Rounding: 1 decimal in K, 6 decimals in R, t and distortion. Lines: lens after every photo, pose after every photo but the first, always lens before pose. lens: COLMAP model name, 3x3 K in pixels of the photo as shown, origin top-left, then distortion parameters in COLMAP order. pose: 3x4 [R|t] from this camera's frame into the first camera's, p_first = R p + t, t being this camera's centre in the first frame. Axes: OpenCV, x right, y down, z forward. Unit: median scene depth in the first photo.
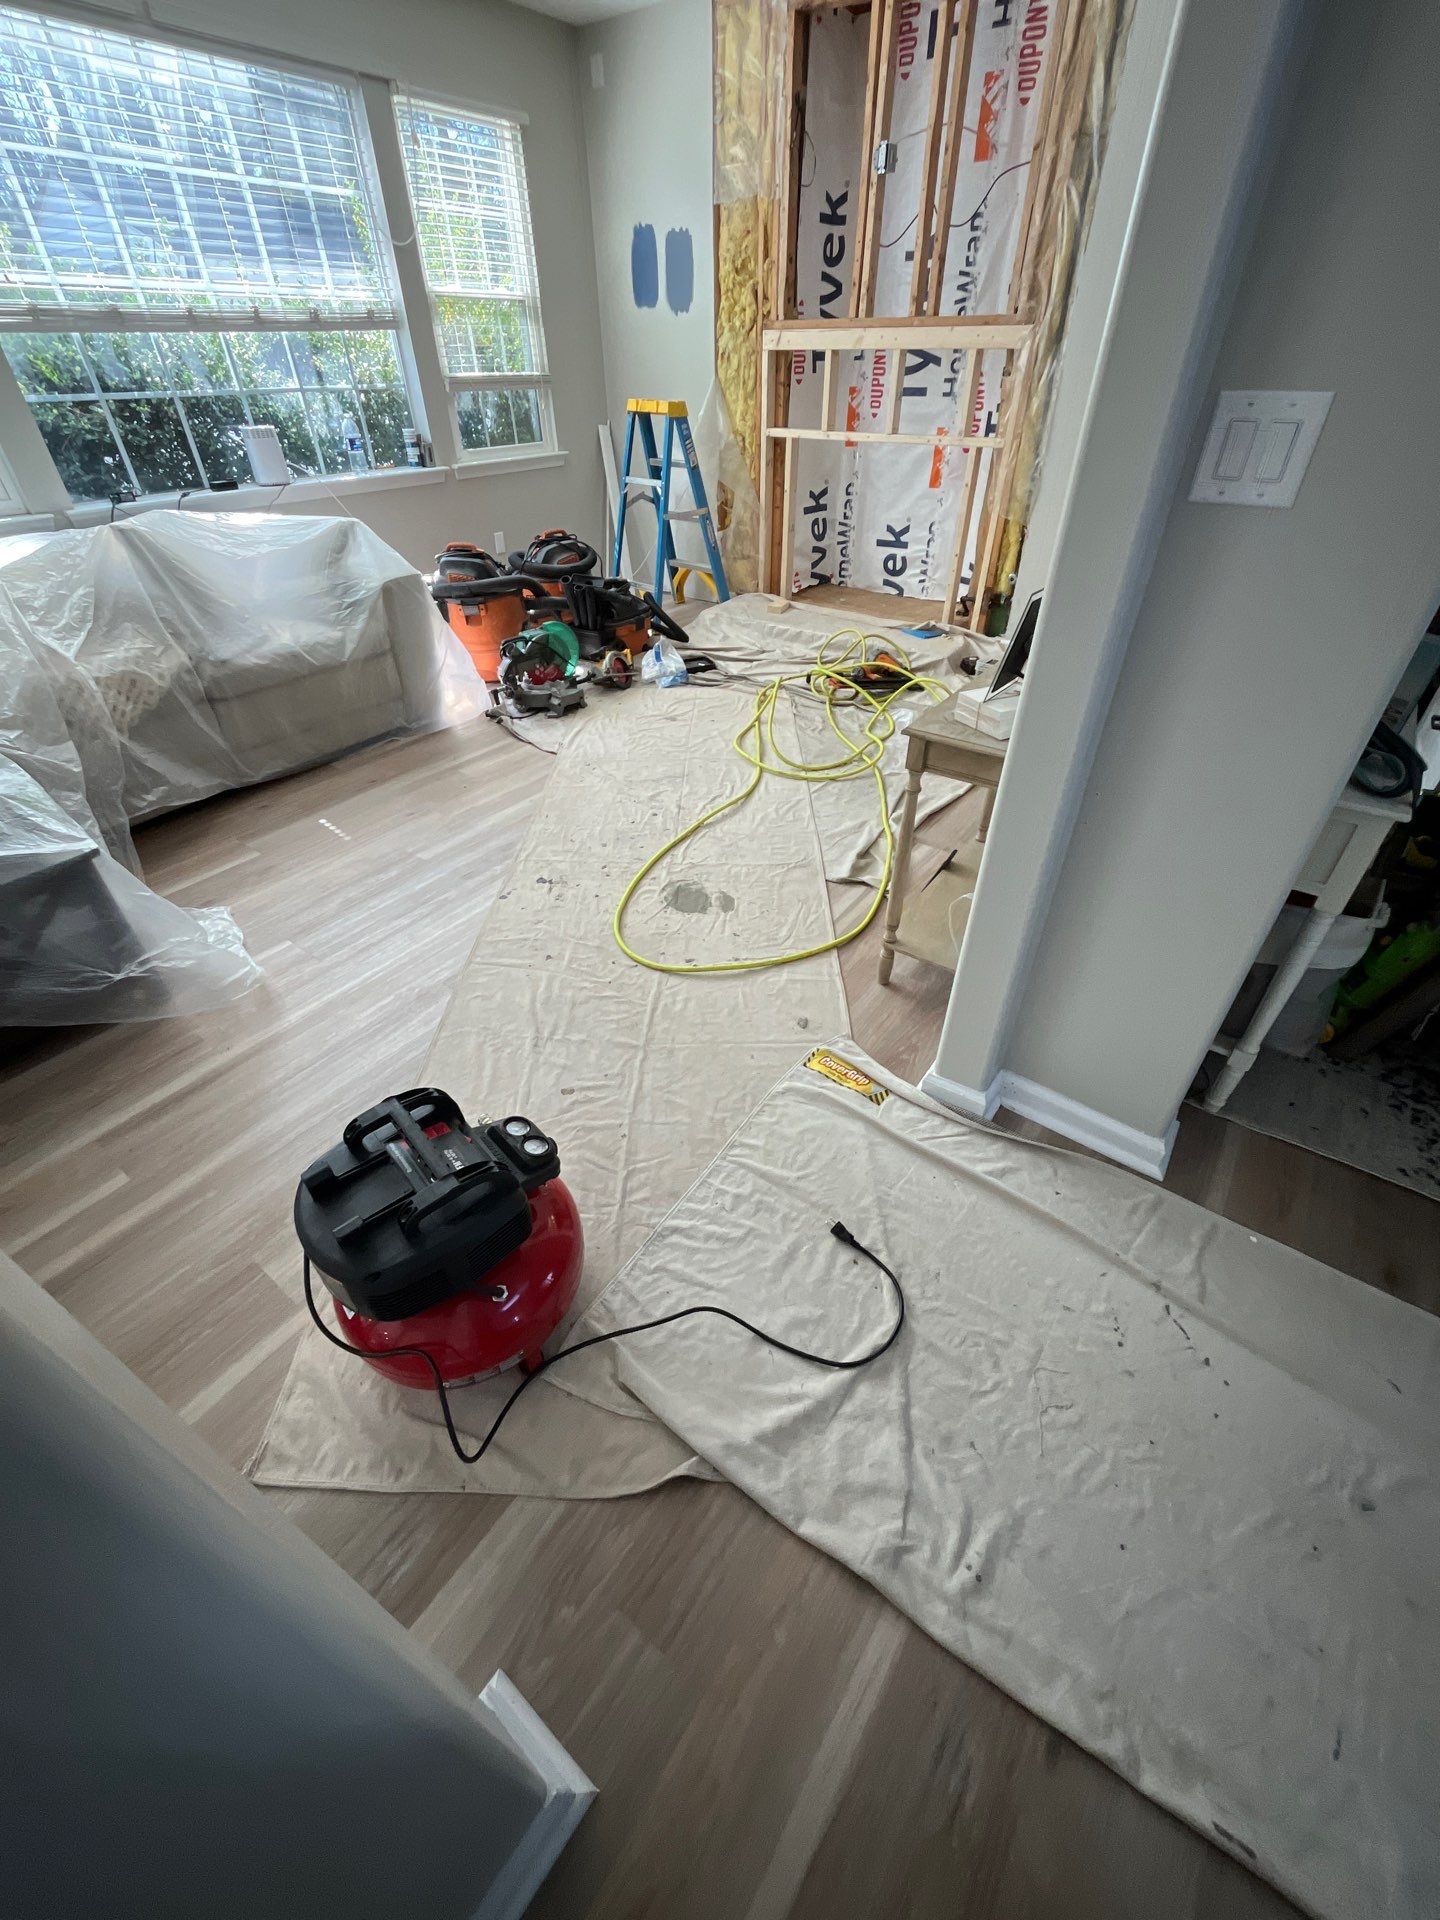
lens RADIAL K [[758.4, 0, 722.8], [0, 758.4, 951.7], [0, 0, 1]] dist [0.000269, -0.004577]
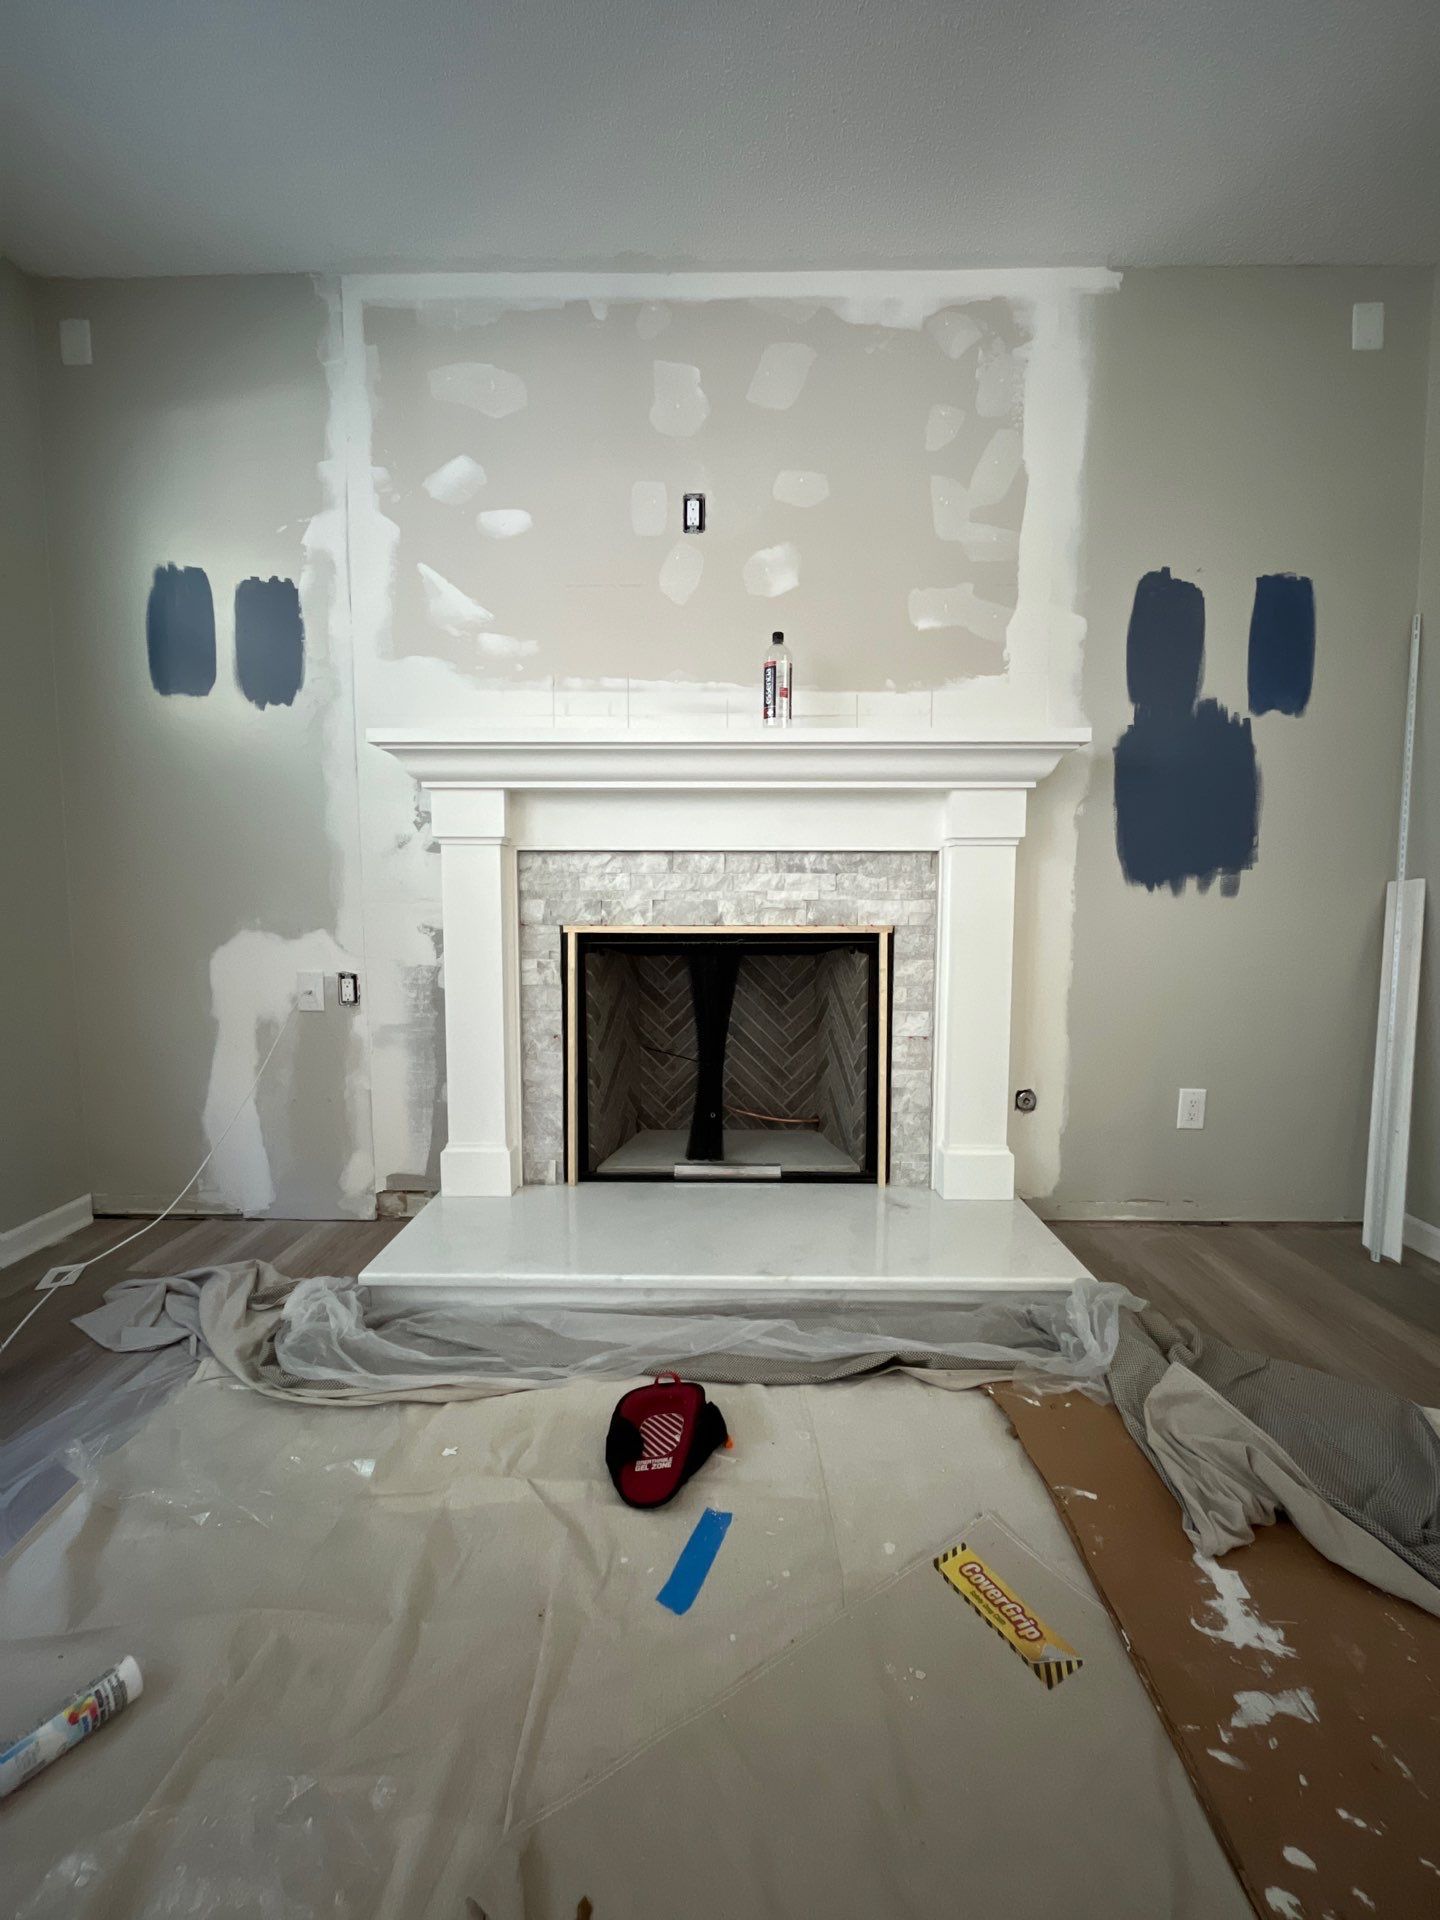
lens RADIAL K [[758.4, 0, 722.8], [0, 758.4, 951.7], [0, 0, 1]] dist [0.000269, -0.004577]
pose [[0.814815, -0.040457, 0.578307, -0.114119], [0.353474, 0.825347, -0.440293, -0.389305], [-0.459491, 0.563174, 0.686806, 0.622917]]
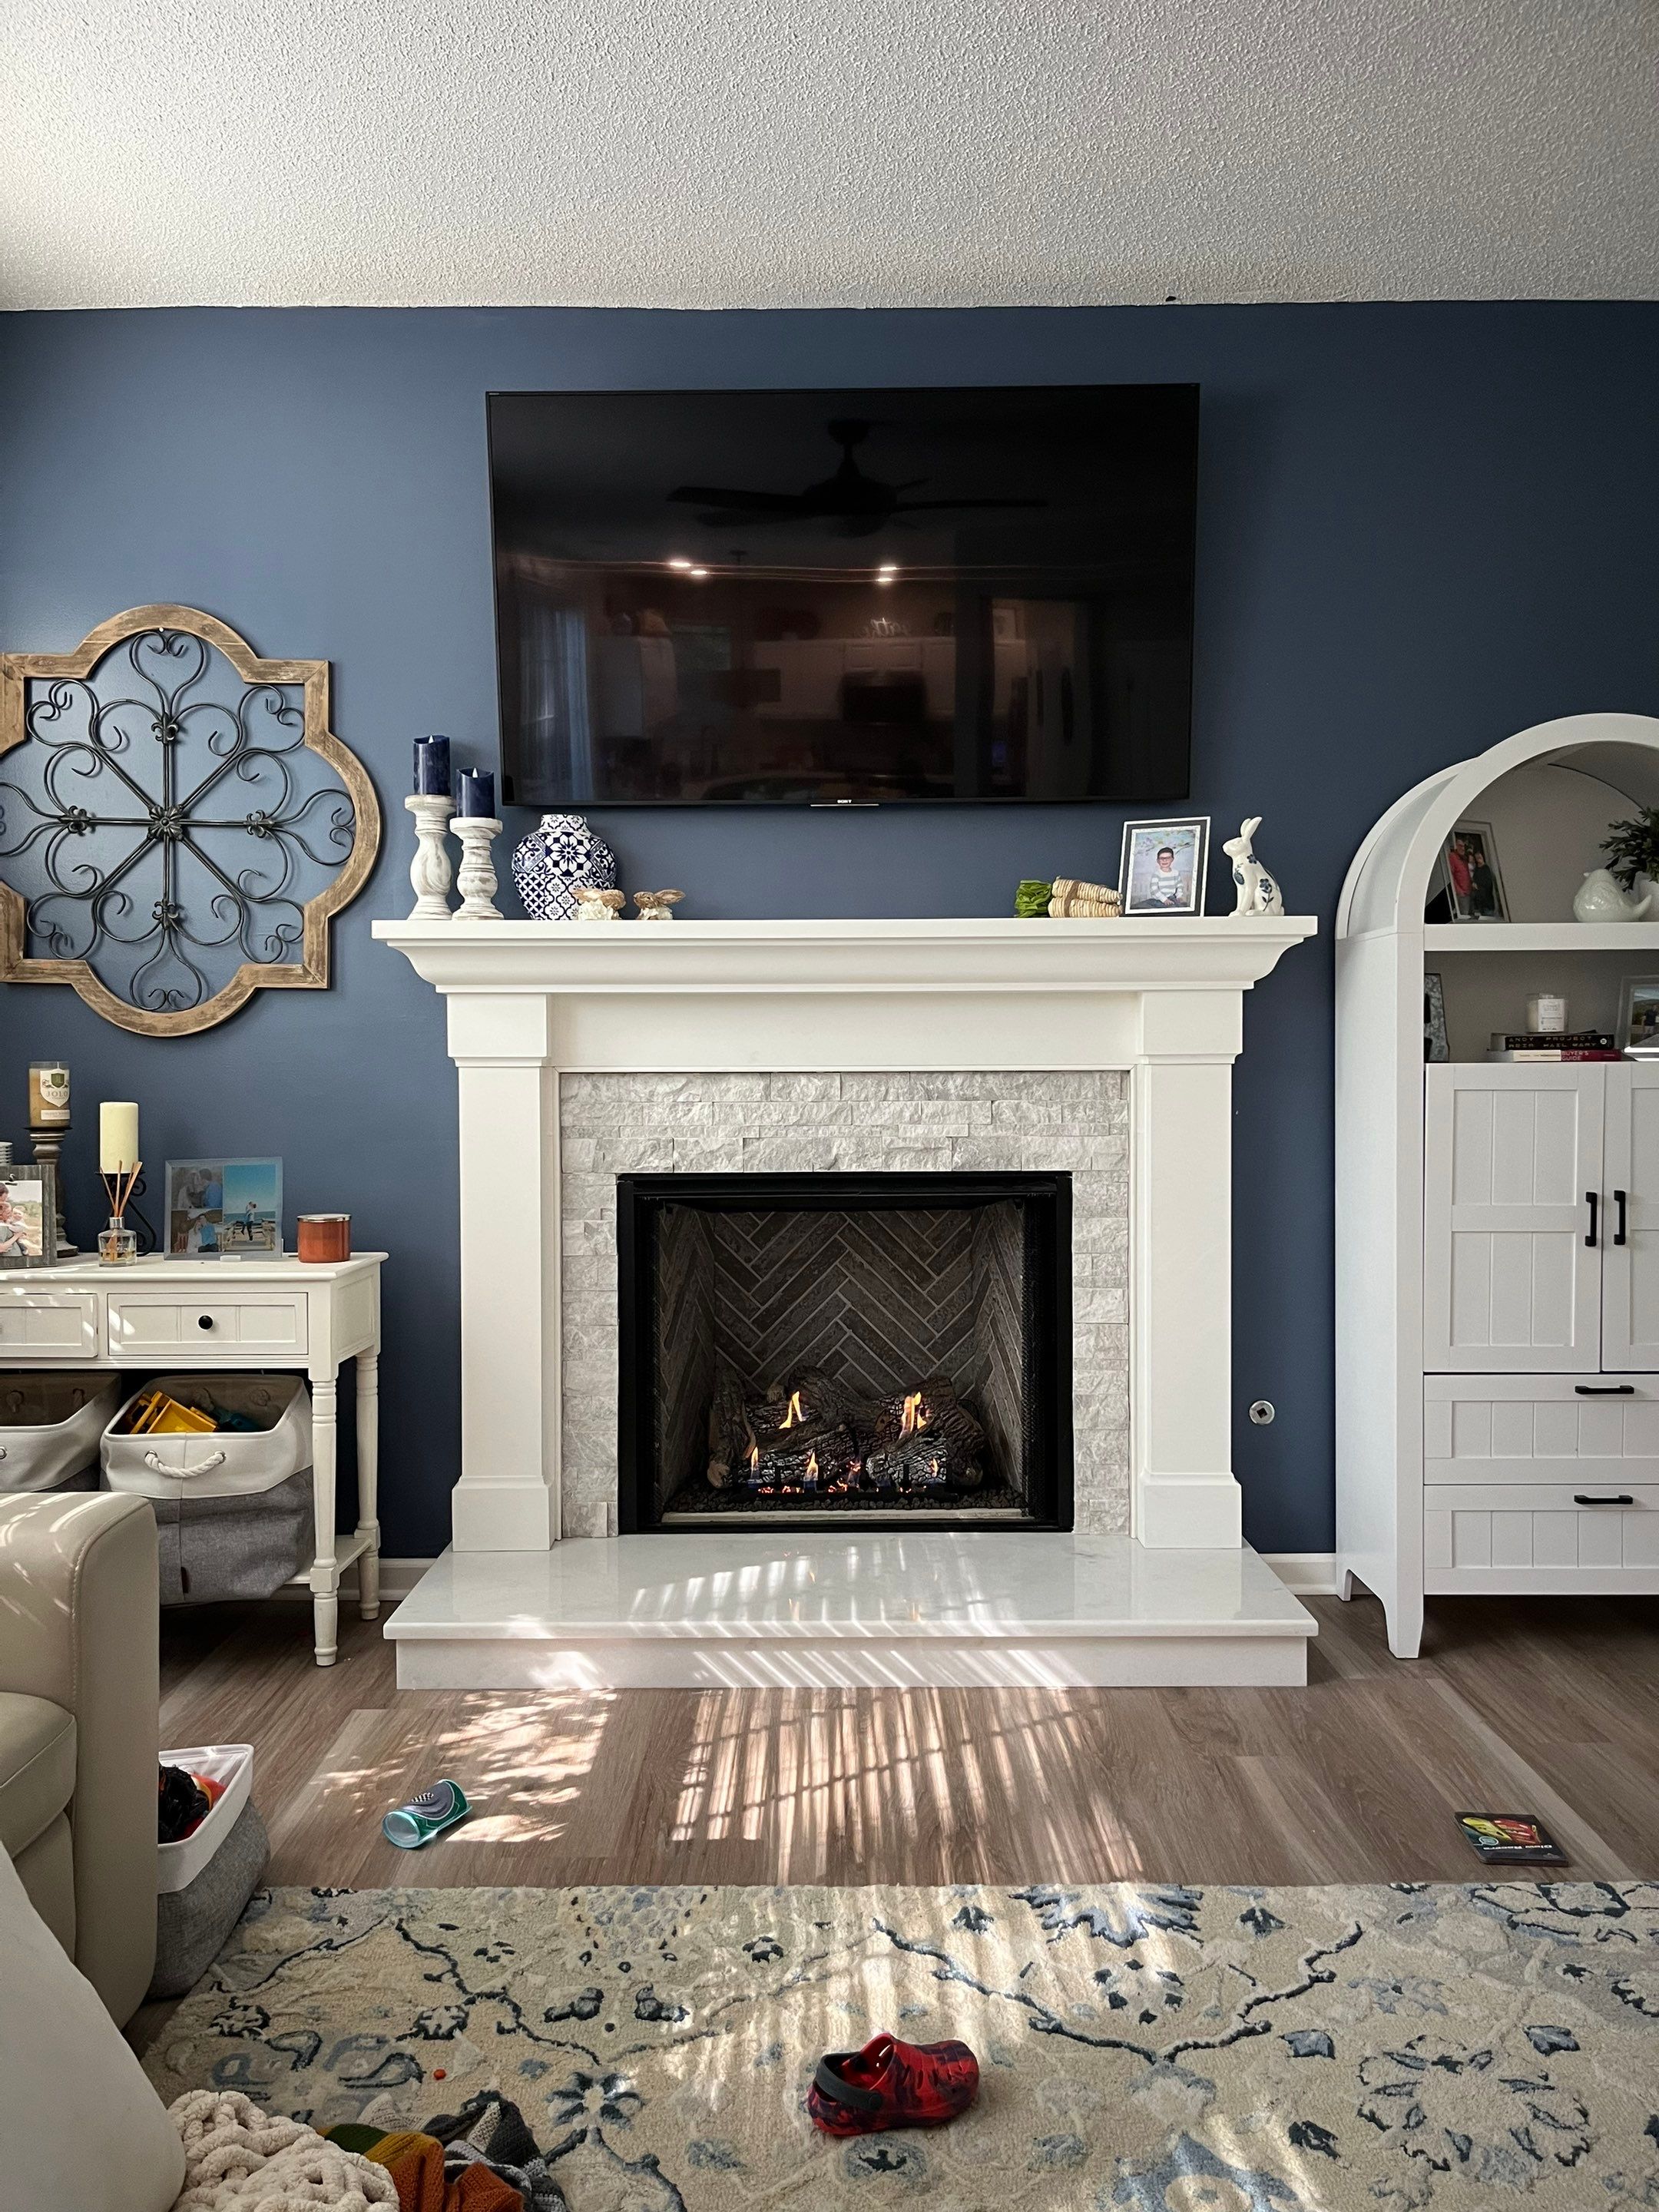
lens RADIAL K [[1705.4, 0, 825.5], [0, 1705.4, 1113.5], [0, 0, 1]] dist [0.137900, -0.433209]
pose [[0.810876, -0.019805, 0.584883, -0.312403], [0.361753, 0.802572, -0.474355, -0.256708], [-0.460016, 0.596226, 0.657951, 0.398602]]
